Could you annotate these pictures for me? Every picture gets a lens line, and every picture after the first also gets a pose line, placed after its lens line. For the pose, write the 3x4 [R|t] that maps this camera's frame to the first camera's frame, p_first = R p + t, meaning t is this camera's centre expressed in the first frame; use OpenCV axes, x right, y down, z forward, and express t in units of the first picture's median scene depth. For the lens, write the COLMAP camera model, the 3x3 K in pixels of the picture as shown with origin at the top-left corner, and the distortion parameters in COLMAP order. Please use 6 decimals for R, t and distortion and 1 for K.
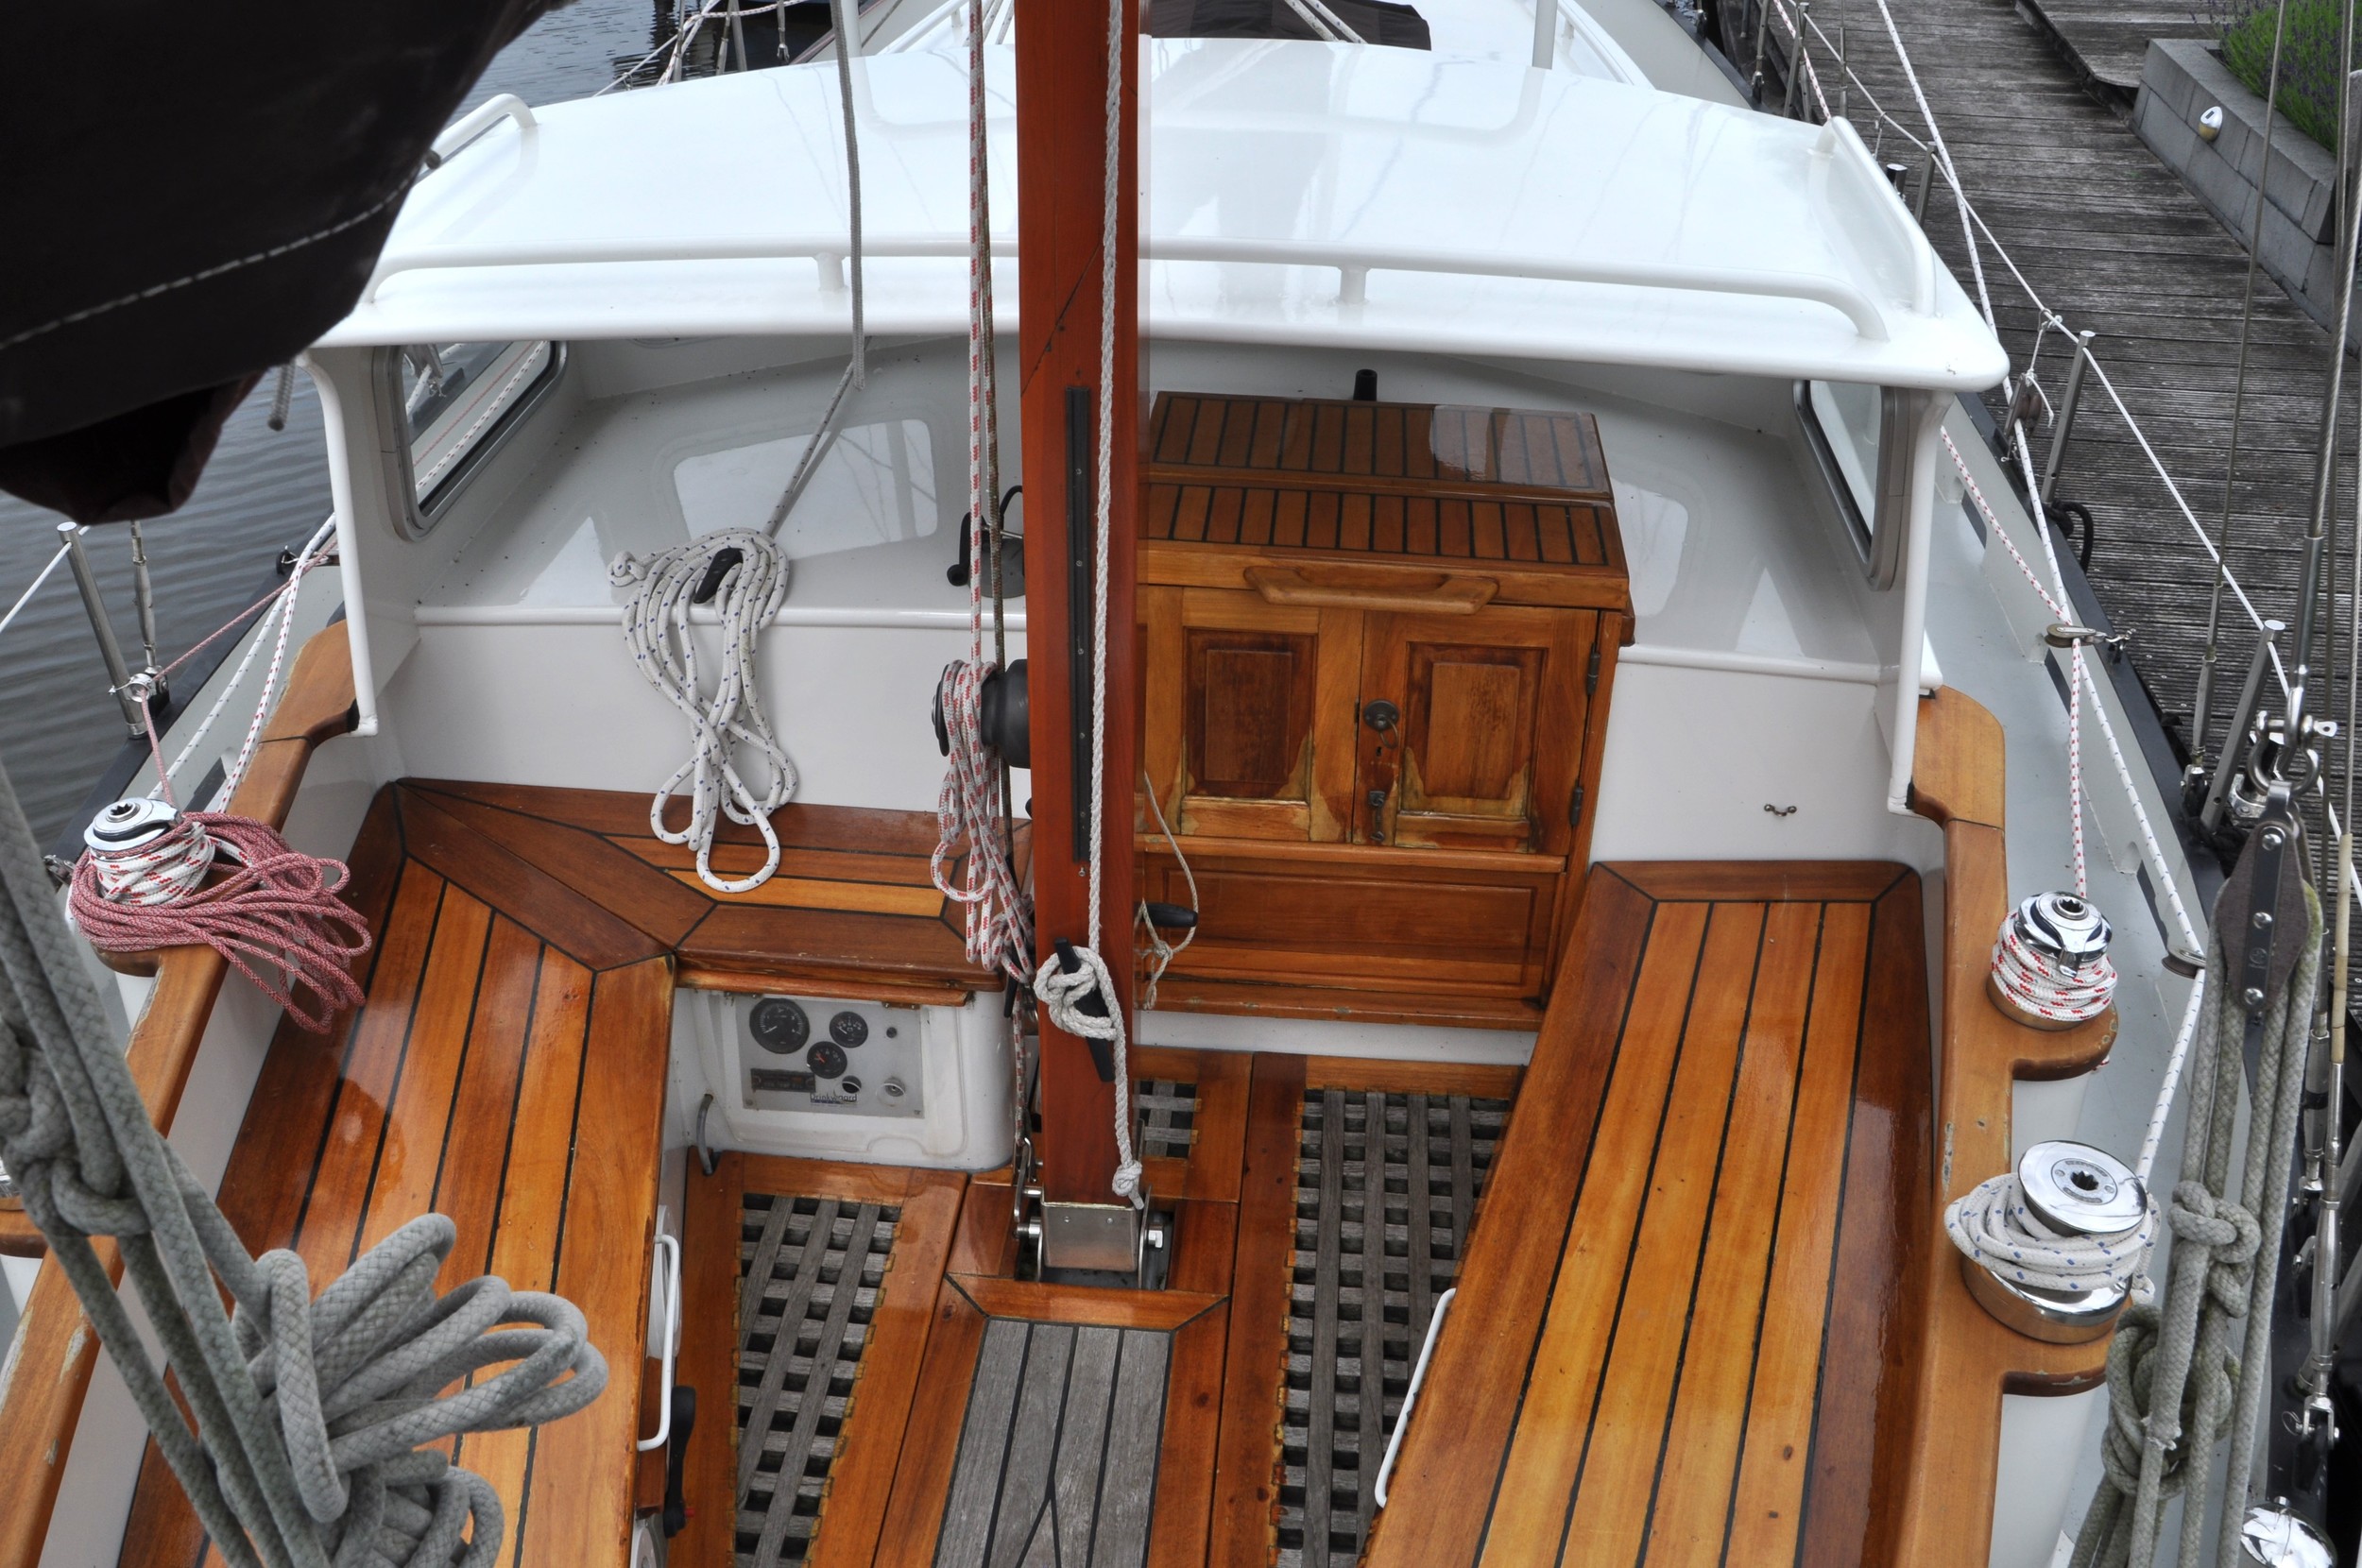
lens RADIAL K [[2081.8, 0, 1181.0], [0, 2081.8, 784.0], [0, 0, 1]] dist [-0.010641, -0.001807]
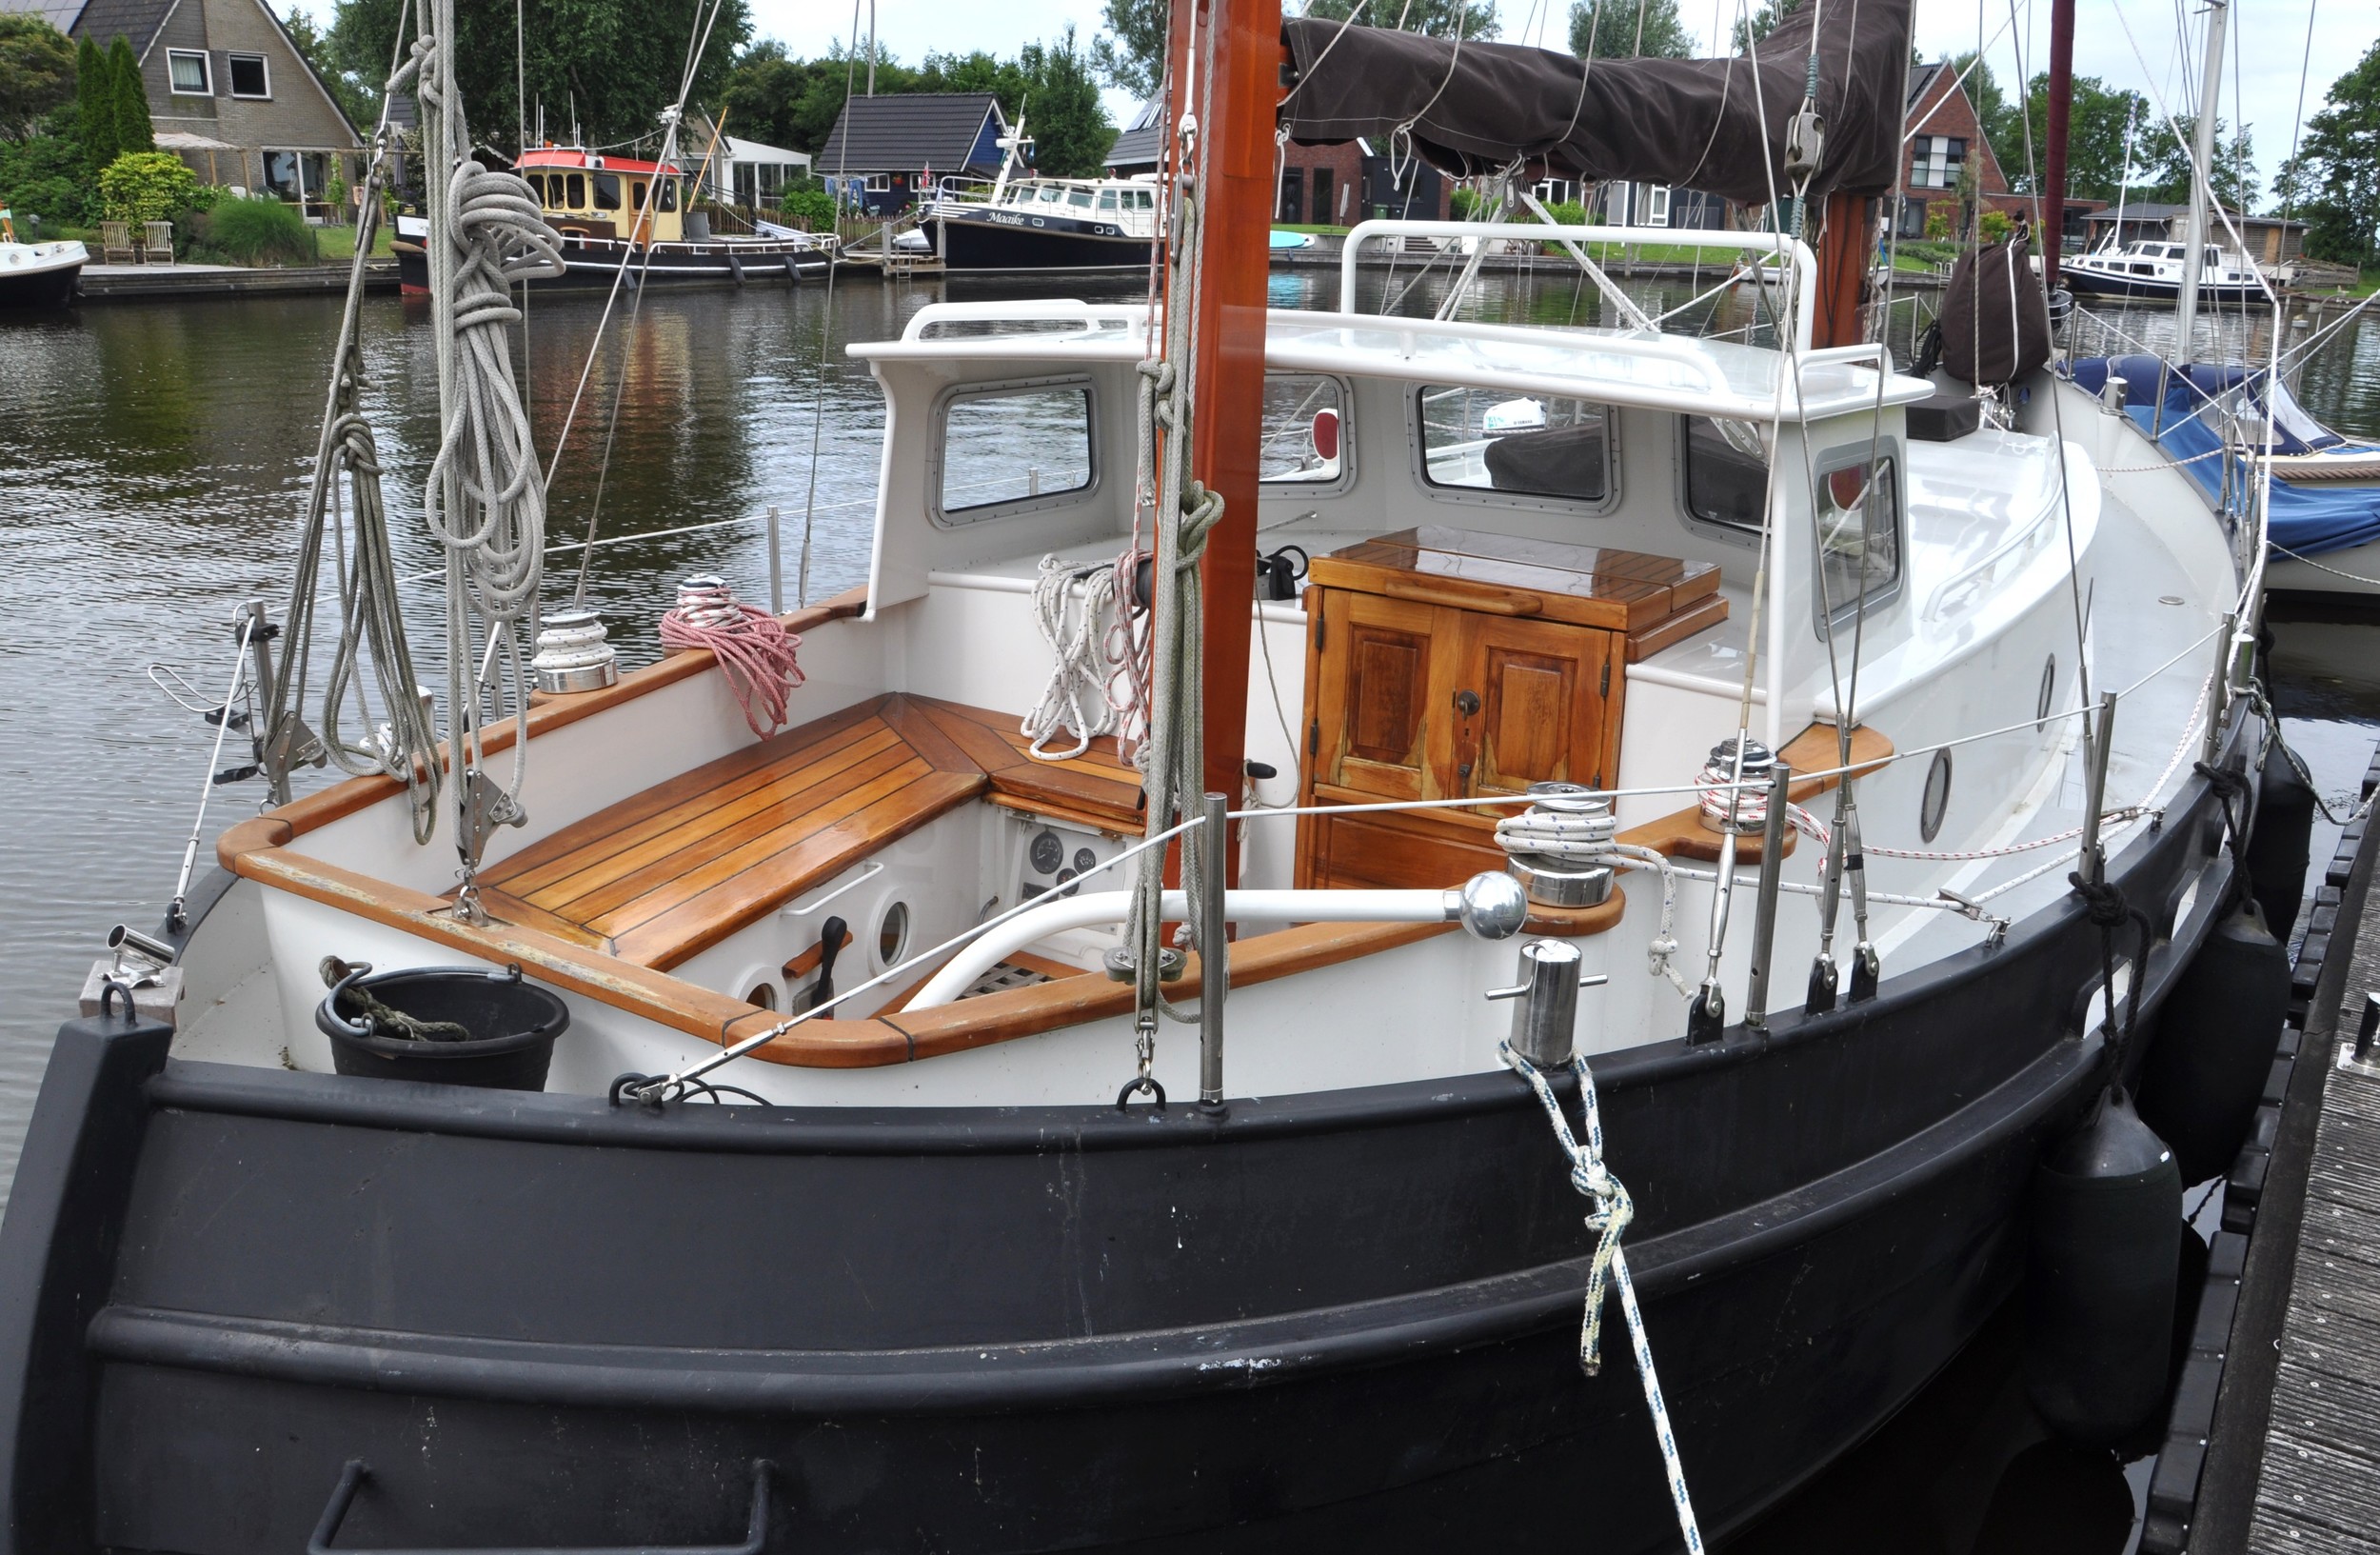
lens RADIAL K [[2150.7, 0, 1190.0], [0, 2150.7, 777.5], [0, 0, 1]] dist [0.005561, 0.000373]
pose [[0.880225, 0.148661, -0.450671, 0.584839], [-0.279094, 0.930236, -0.238259, 0.406958], [0.383810, 0.335501, 0.860307, -0.297166]]
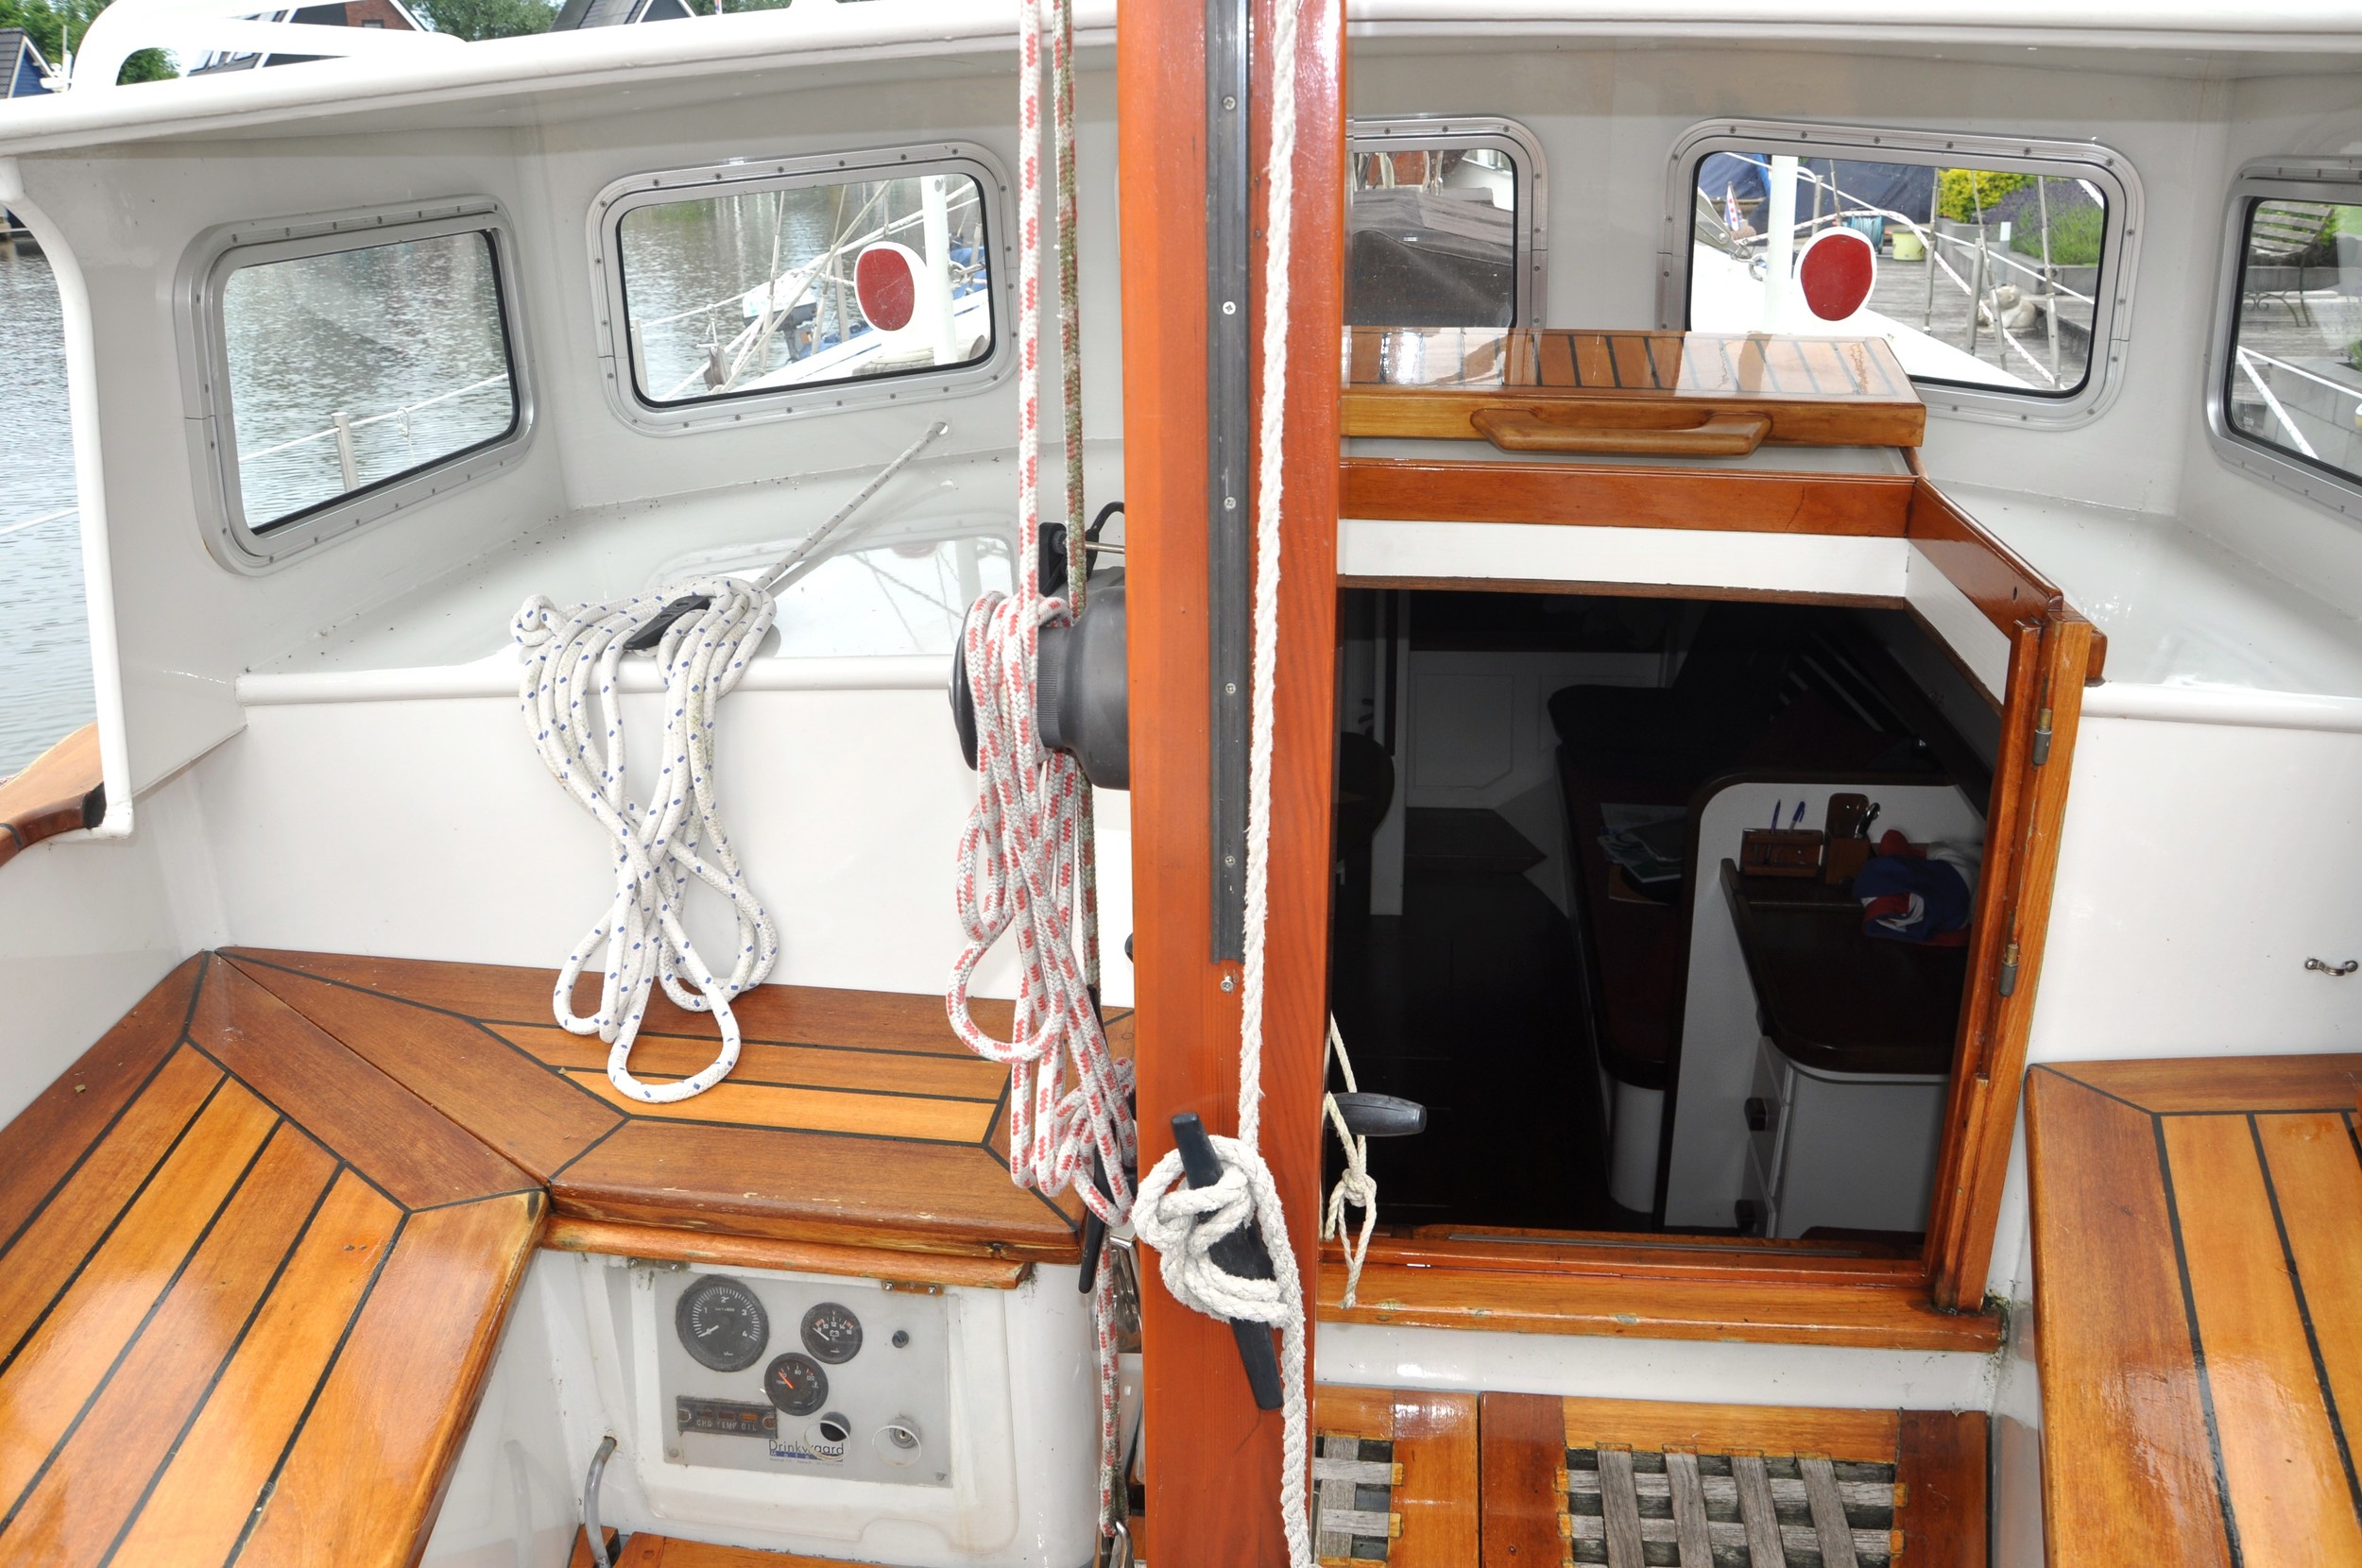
lens RADIAL K [[1896.6, 0, 1178.8], [0, 1896.6, 760.2], [0, 0, 1]] dist [-0.099820, 0.005620]
pose [[0.998647, -0.005456, -0.051711, -0.028905], [-0.006443, 0.973831, -0.227181, 0.079306], [0.051597, 0.227206, 0.972479, 0.437327]]
